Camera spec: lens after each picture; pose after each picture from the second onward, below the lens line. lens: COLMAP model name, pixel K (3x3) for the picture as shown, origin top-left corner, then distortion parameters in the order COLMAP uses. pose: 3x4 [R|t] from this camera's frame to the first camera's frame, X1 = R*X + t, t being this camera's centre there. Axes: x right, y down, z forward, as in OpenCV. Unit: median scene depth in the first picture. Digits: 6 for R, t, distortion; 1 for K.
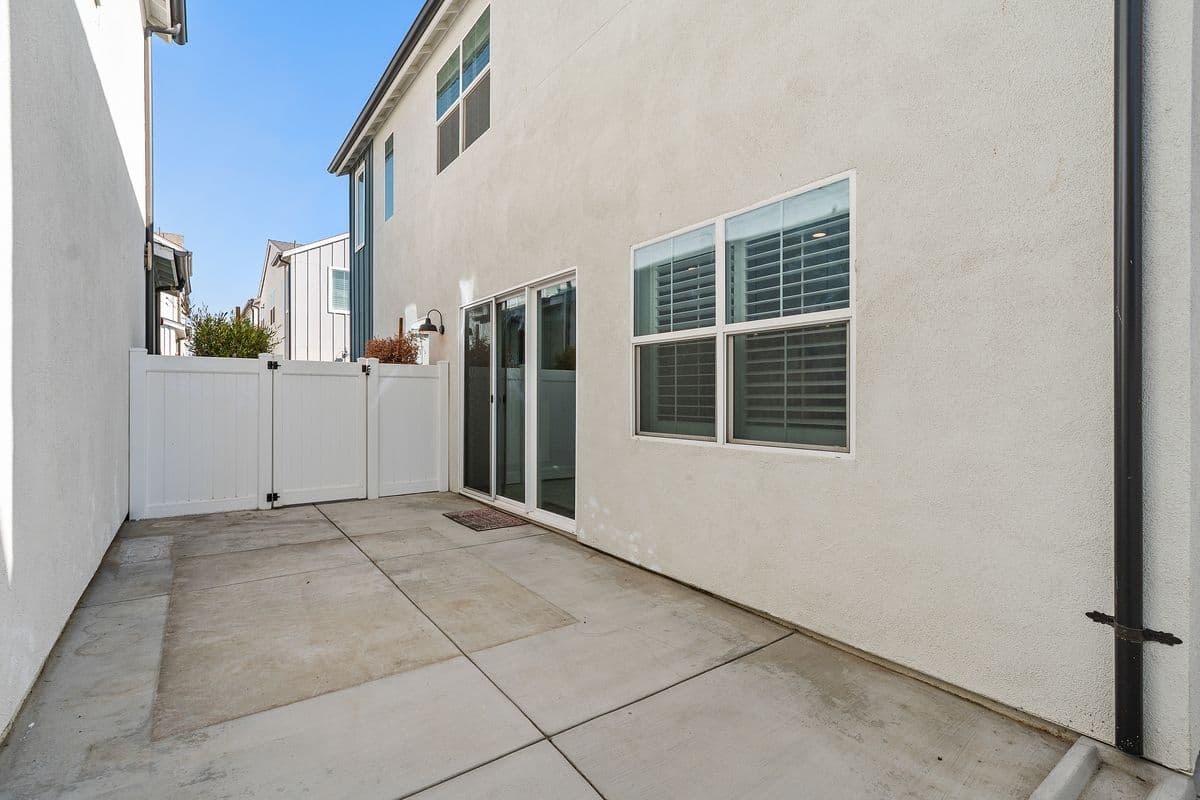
lens RADIAL K [[546.7, 0, 594.1], [0, 546.7, 393.8], [0, 0, 1]] dist [0.003081, -0.000227]
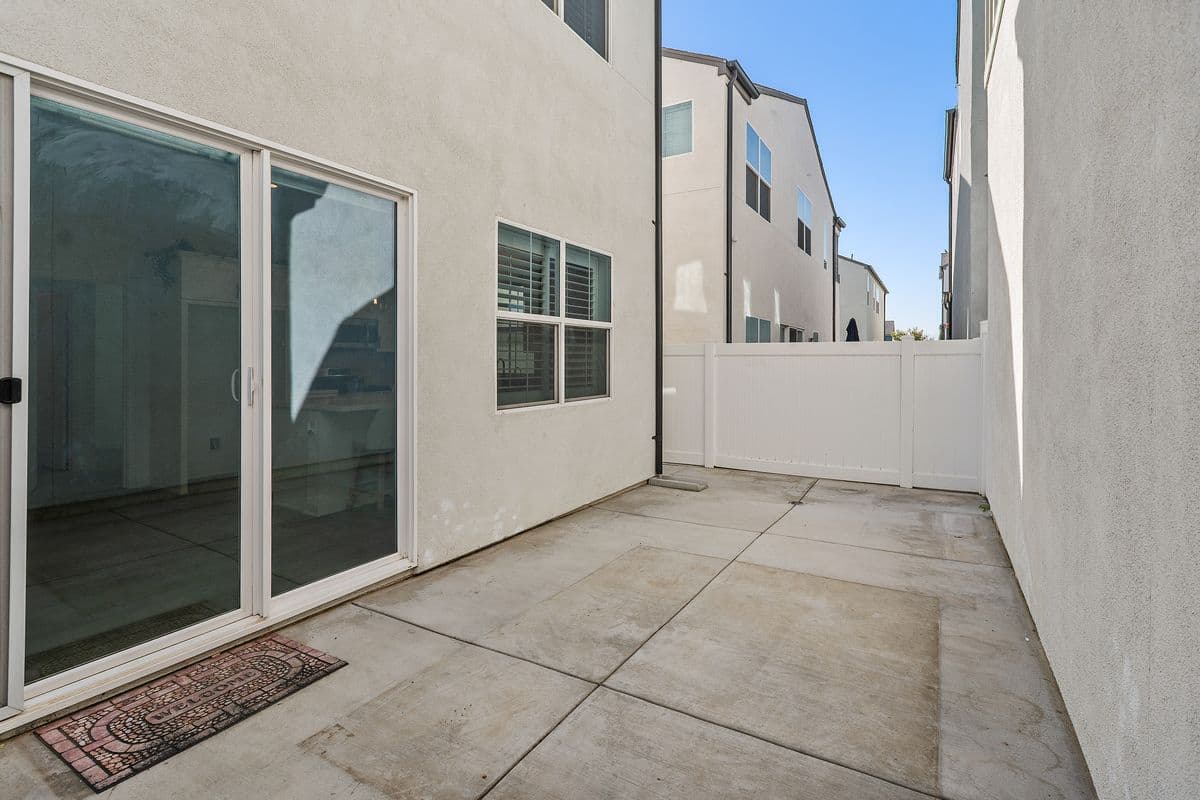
lens RADIAL K [[572.5, 0, 599.8], [0, 572.5, 354.8], [0, 0, 1]] dist [0.000332, 0.000442]
pose [[-0.398401, 0.001181, 0.917211, -1.172274], [-0.011331, 0.999917, -0.006209, -0.024475], [-0.917141, -0.012867, -0.398355, 1.552249]]
